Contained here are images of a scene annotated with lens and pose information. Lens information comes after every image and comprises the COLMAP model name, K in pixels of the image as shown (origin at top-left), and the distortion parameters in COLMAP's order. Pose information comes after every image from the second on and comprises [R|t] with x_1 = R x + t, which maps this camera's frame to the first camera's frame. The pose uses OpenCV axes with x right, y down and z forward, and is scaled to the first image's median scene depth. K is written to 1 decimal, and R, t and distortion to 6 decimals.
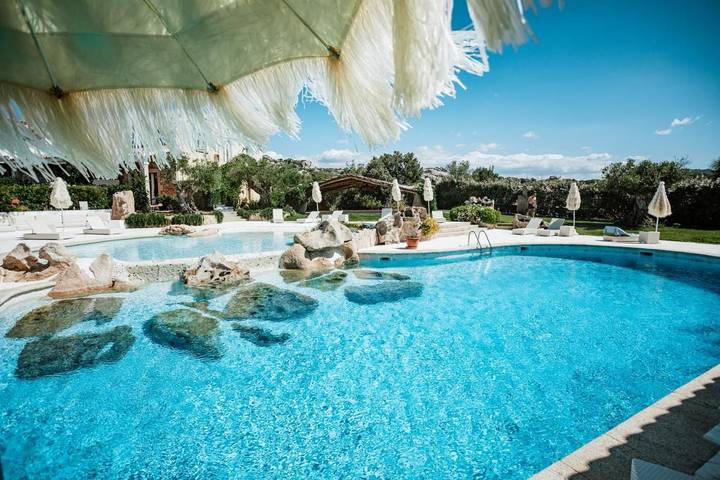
lens RADIAL K [[355.8, 0, 360.0], [0, 355.8, 240.0], [0, 0, 1]] dist [-0.020196, 0.001293]
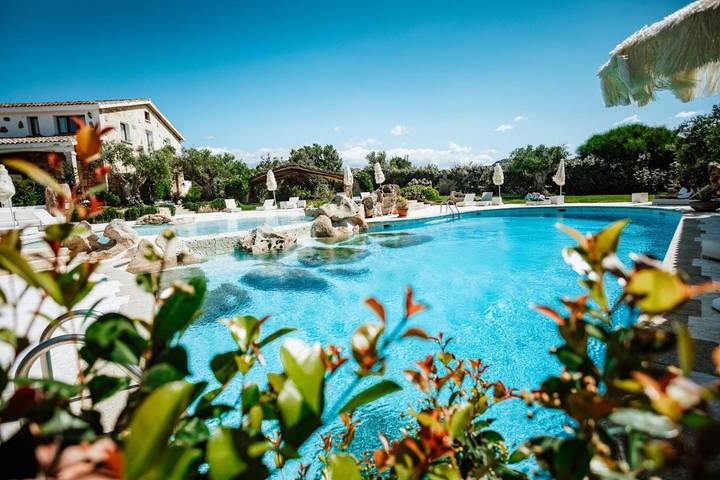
lens RADIAL K [[355.8, 0, 360.0], [0, 355.8, 240.0], [0, 0, 1]] dist [-0.020196, 0.001293]
pose [[0.952546, -0.081212, 0.293361, -0.242939], [0.078376, 0.996694, 0.021431, 0.044494], [-0.294131, 0.002579, 0.955762, -0.065553]]
